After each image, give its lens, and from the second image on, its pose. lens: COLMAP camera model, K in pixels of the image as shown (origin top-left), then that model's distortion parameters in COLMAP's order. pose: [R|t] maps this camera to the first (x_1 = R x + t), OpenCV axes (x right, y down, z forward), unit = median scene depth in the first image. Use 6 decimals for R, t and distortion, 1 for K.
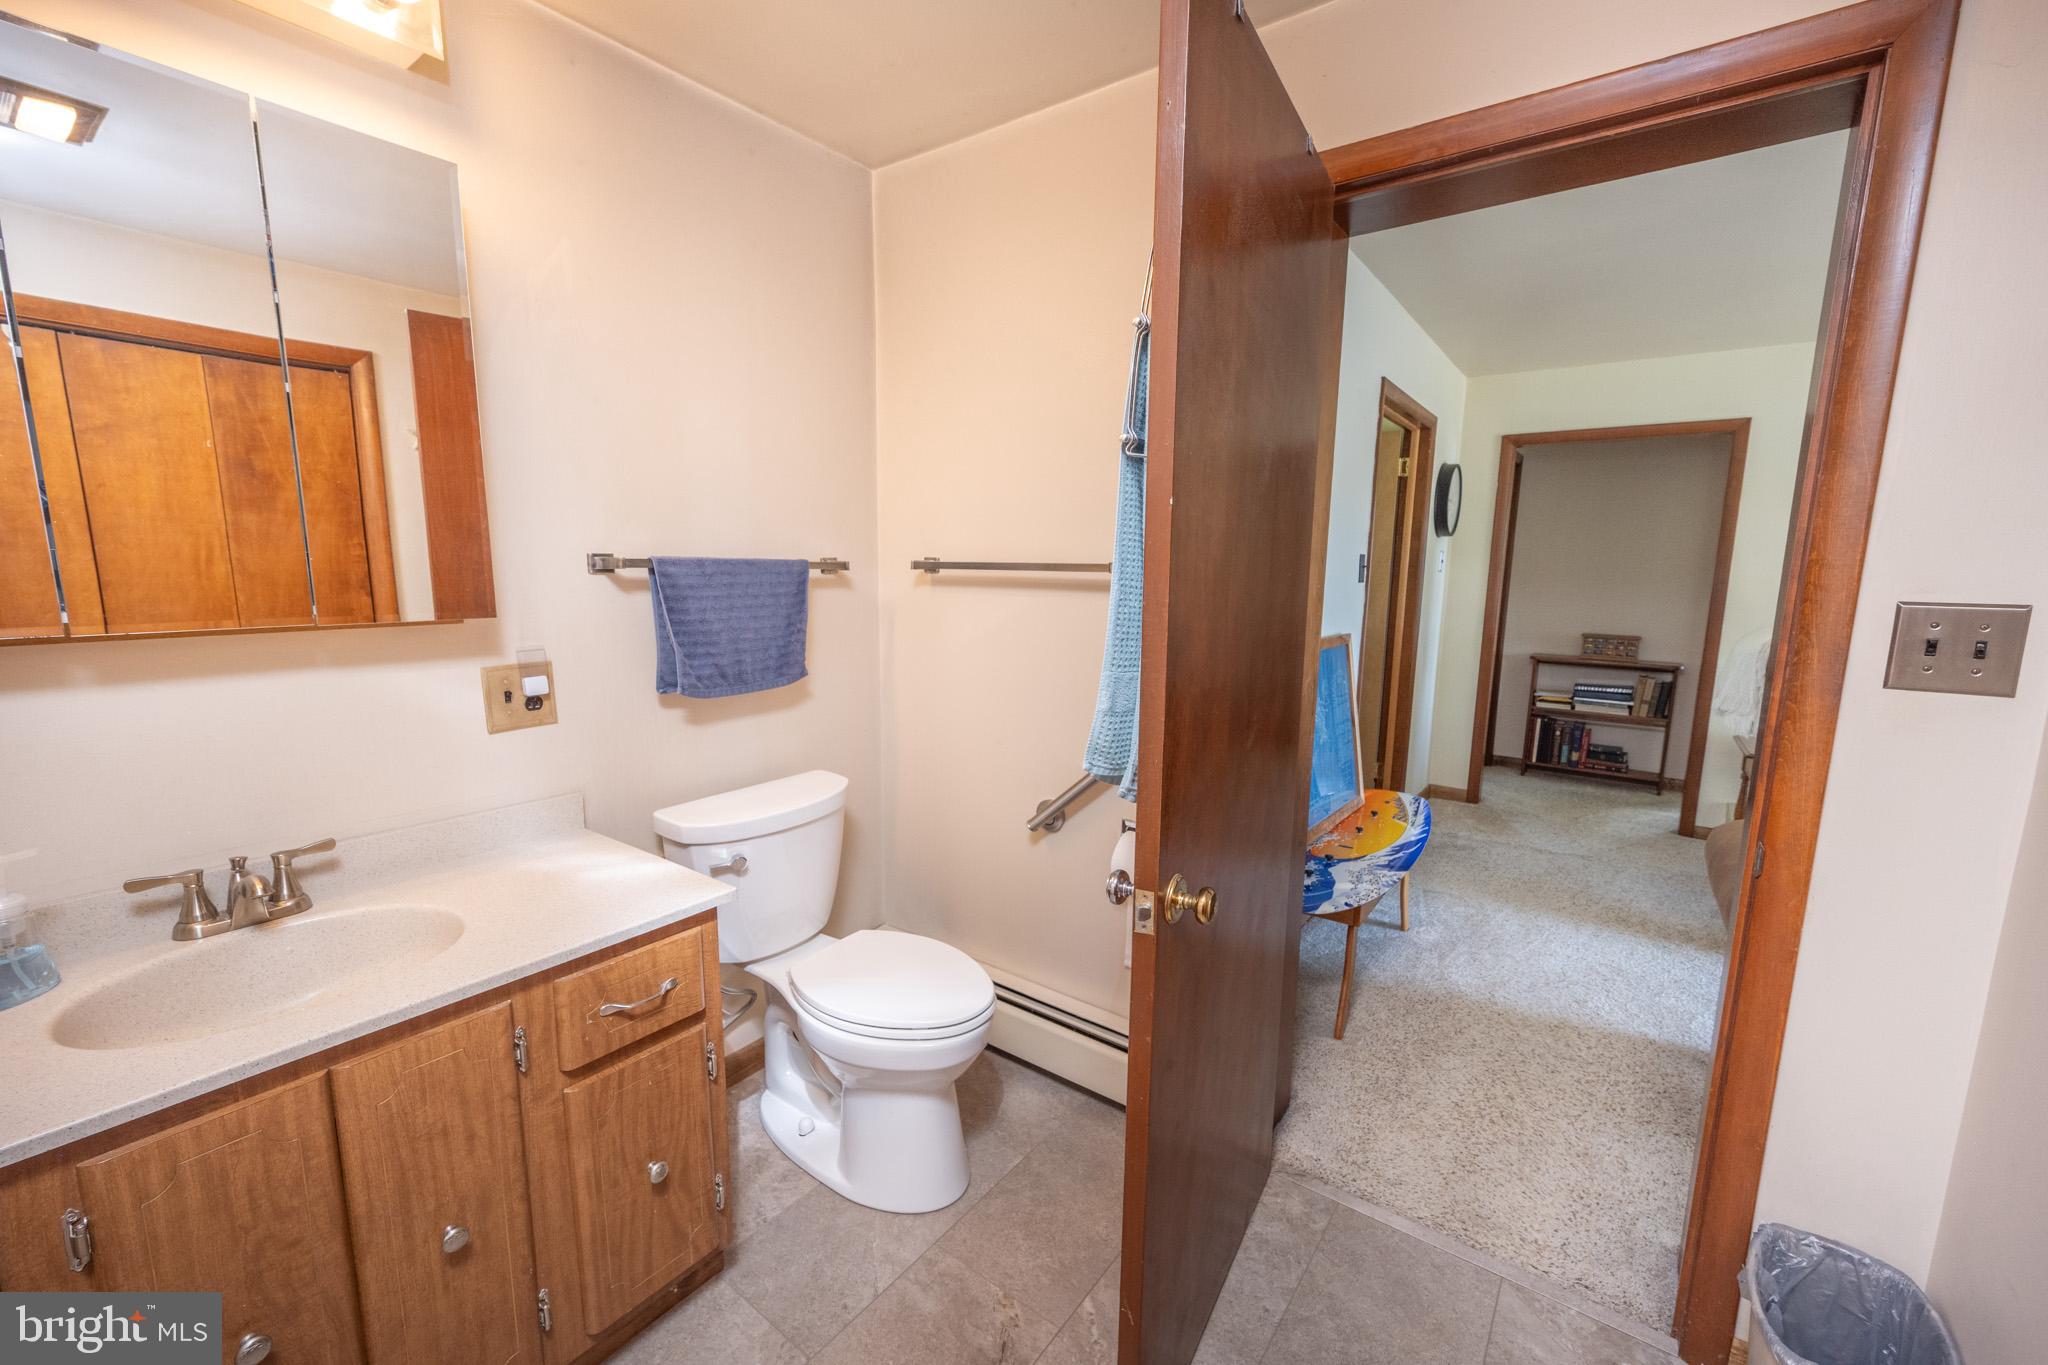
lens RADIAL K [[810.0, 0, 1024.0], [0, 810.0, 682.5], [0, 0, 1]] dist [-0.001581, -0.000044]
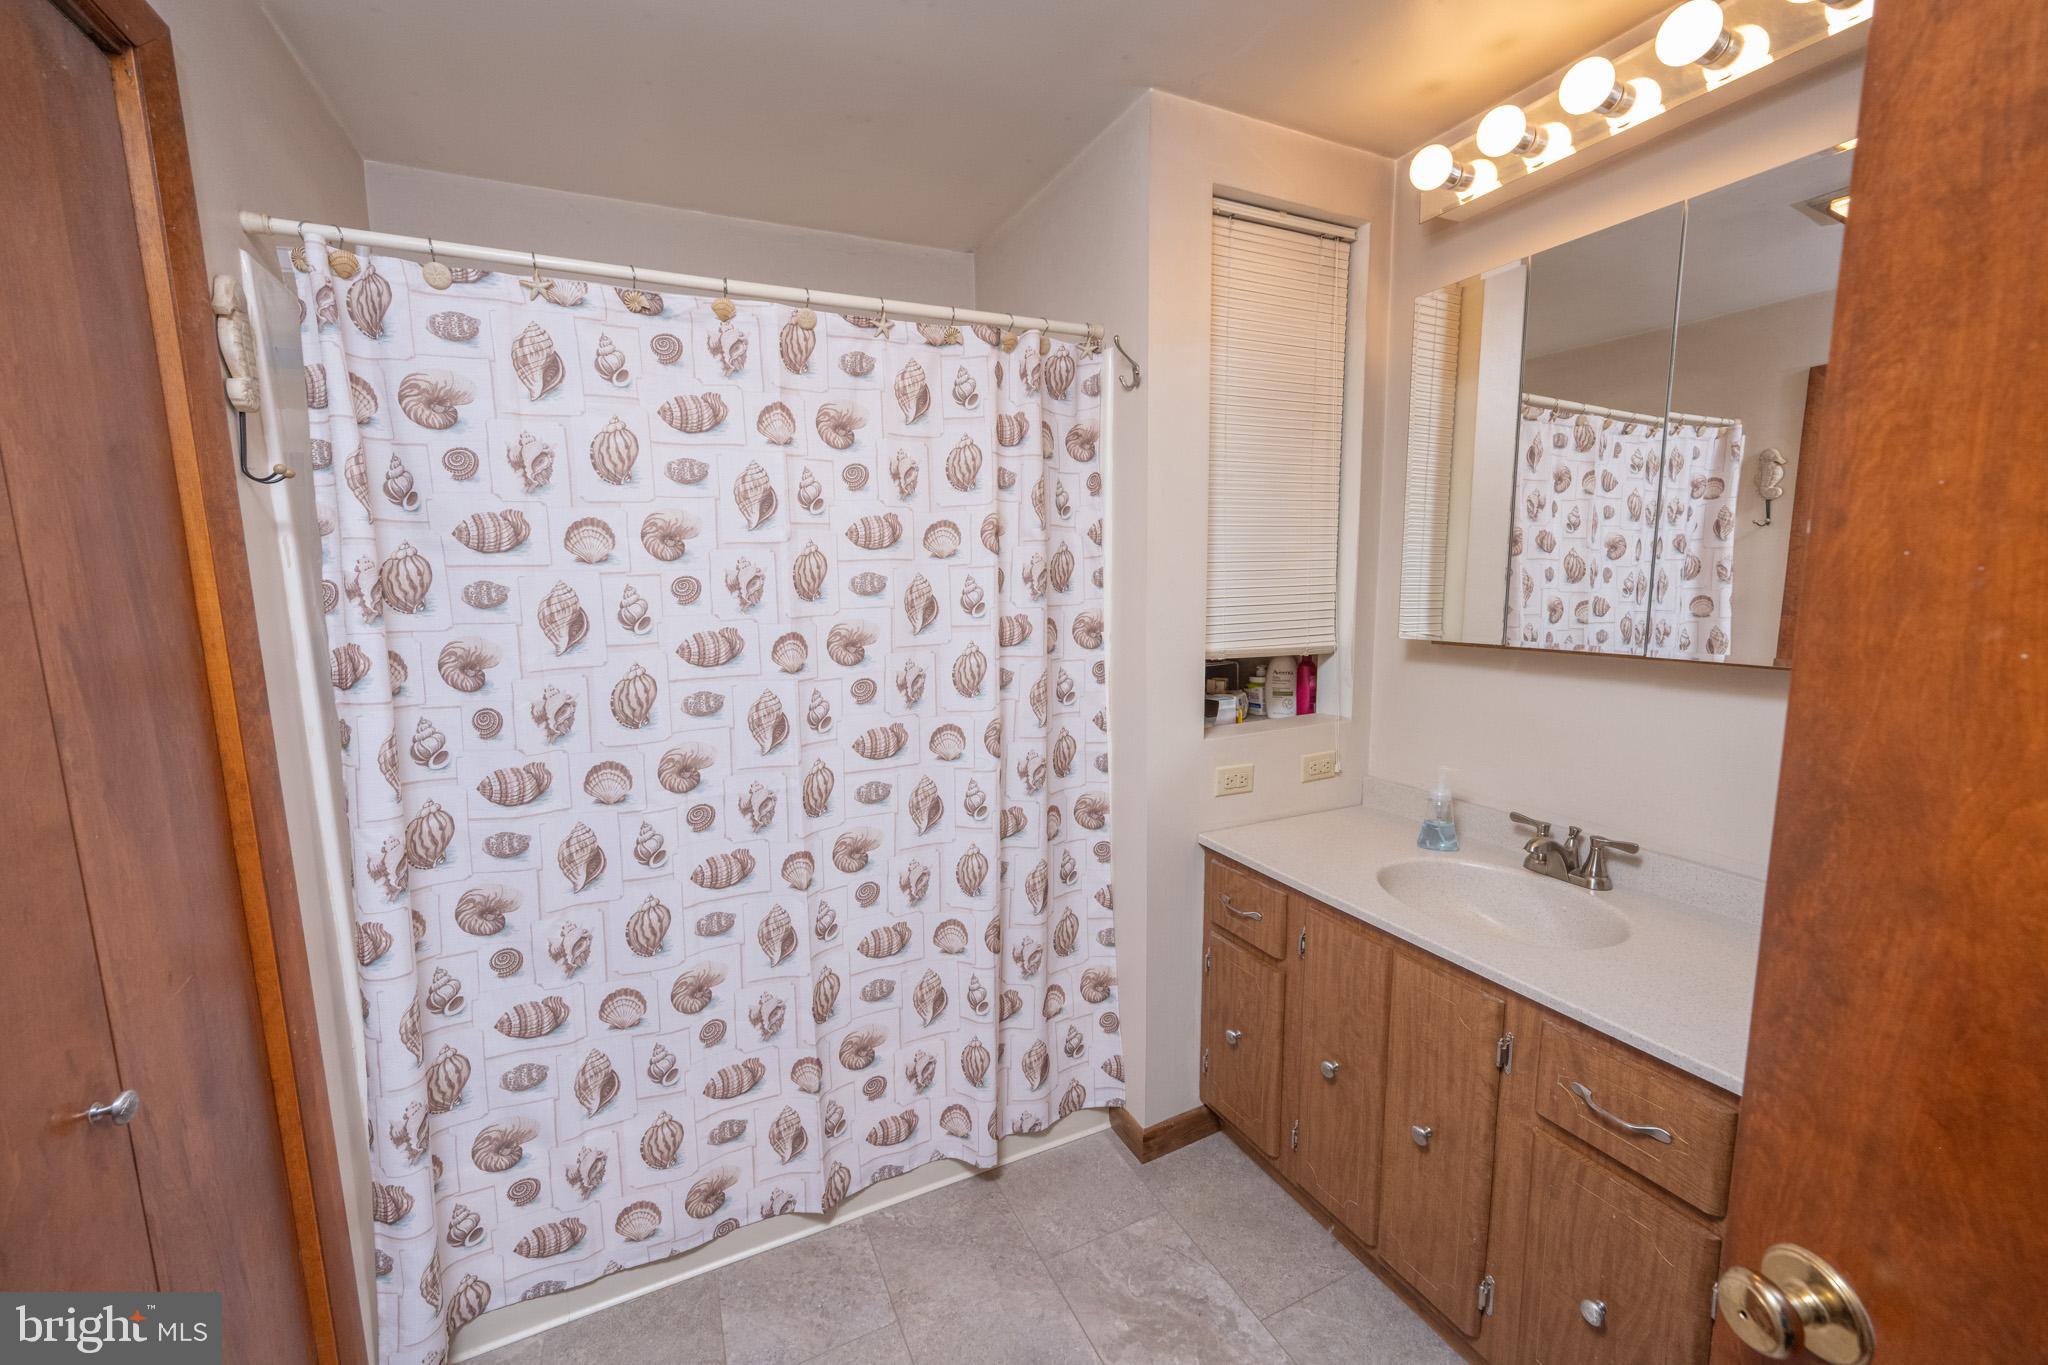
lens RADIAL K [[810.0, 0, 1024.0], [0, 810.0, 682.5], [0, 0, 1]] dist [-0.001581, -0.000044]
pose [[-0.456873, 0.119544, -0.881463, 0.563852], [-0.117712, 0.974089, 0.193118, -0.161773], [0.881709, 0.191989, -0.430963, 0.786106]]
